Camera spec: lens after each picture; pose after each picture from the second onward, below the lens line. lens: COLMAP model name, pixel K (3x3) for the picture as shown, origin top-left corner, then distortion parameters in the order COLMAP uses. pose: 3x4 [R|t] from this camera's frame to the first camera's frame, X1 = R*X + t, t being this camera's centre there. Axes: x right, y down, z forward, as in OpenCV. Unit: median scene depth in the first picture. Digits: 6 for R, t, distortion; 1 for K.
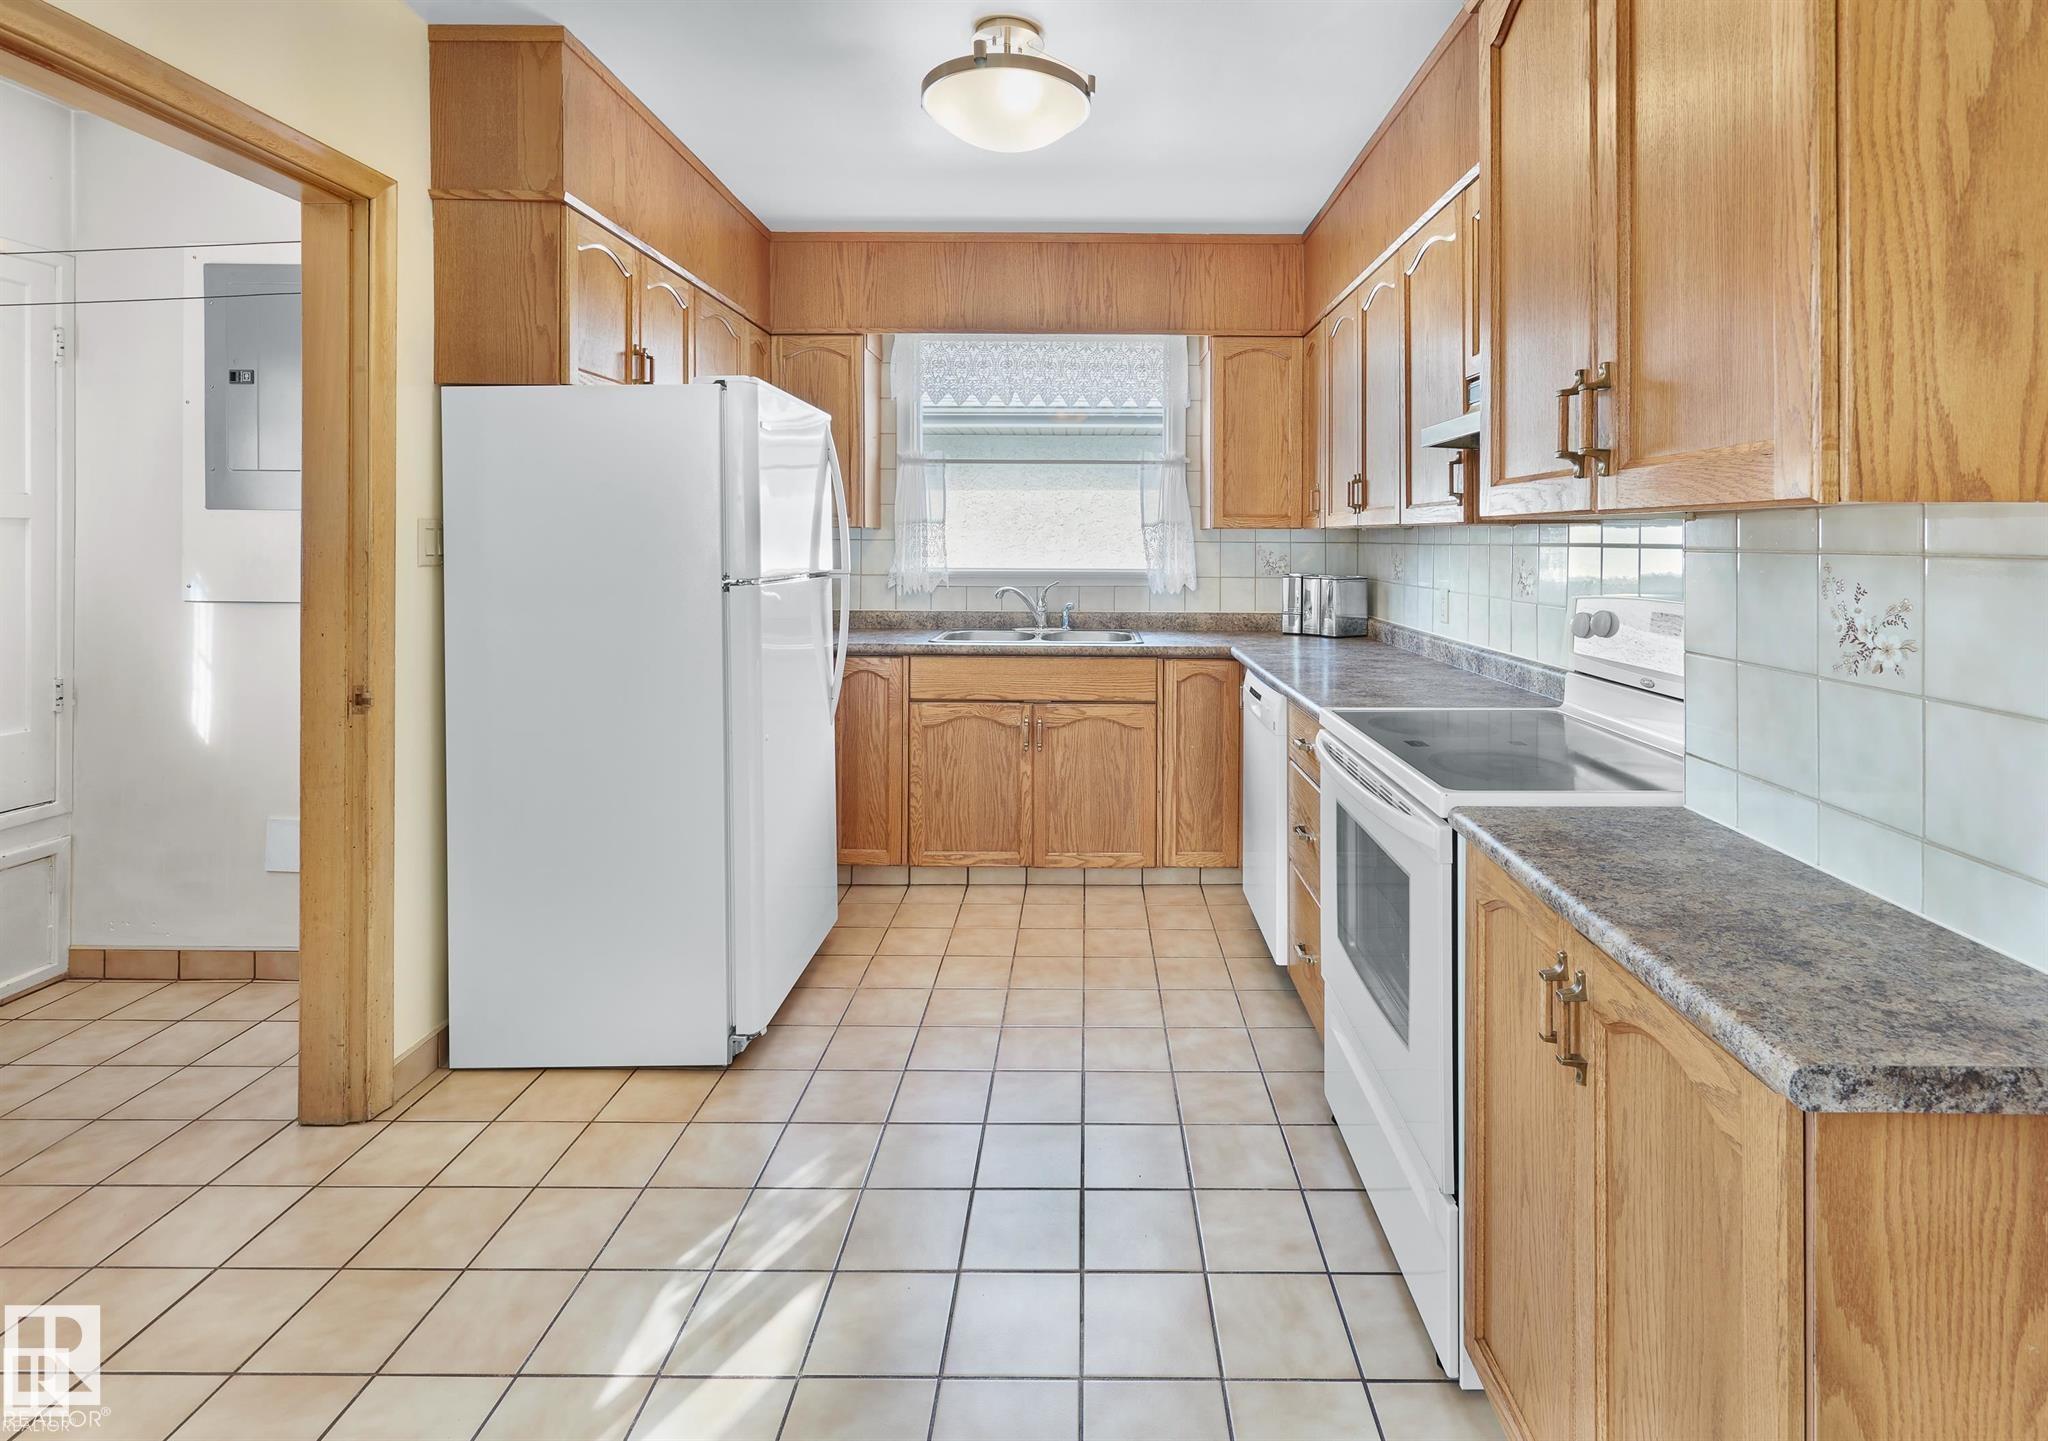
lens RADIAL K [[941.1, 0, 1026.1], [0, 941.1, 536.0], [0, 0, 1]] dist [0.001036, 0.000755]
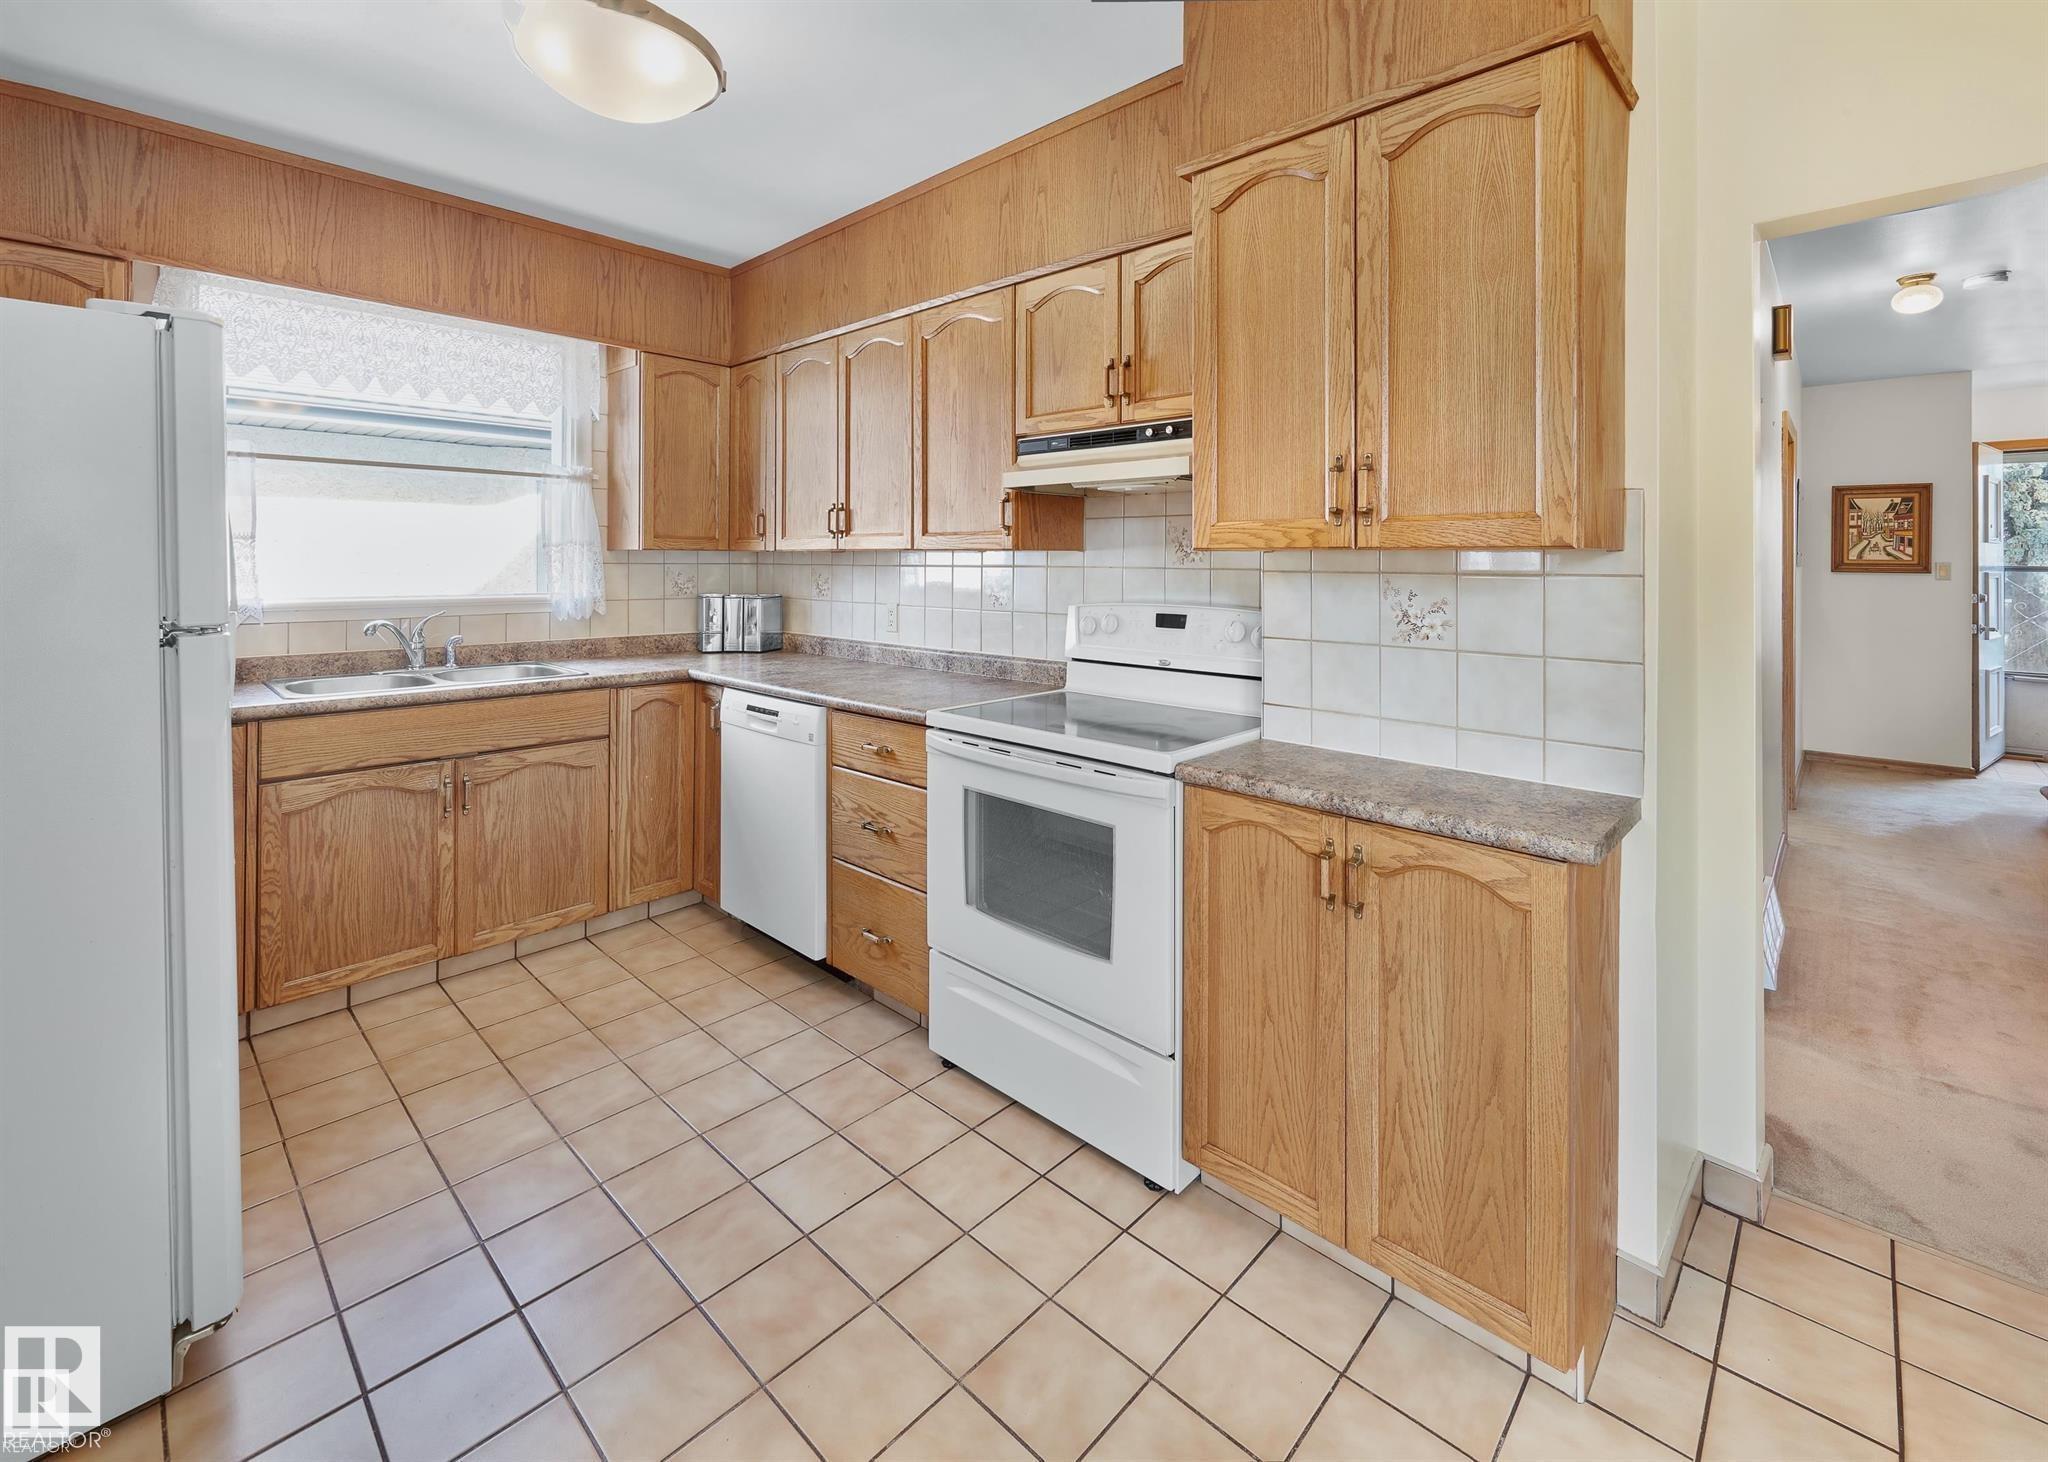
lens RADIAL K [[878.1, 0, 1023.0], [0, 878.1, 554.3], [0, 0, 1]] dist [0.002093, 0.000178]
pose [[0.688662, 0.005092, 0.725065, -0.211151], [-0.004181, 0.999987, -0.003051, -0.002309], [-0.725070, -0.000931, 0.688674, 0.102541]]
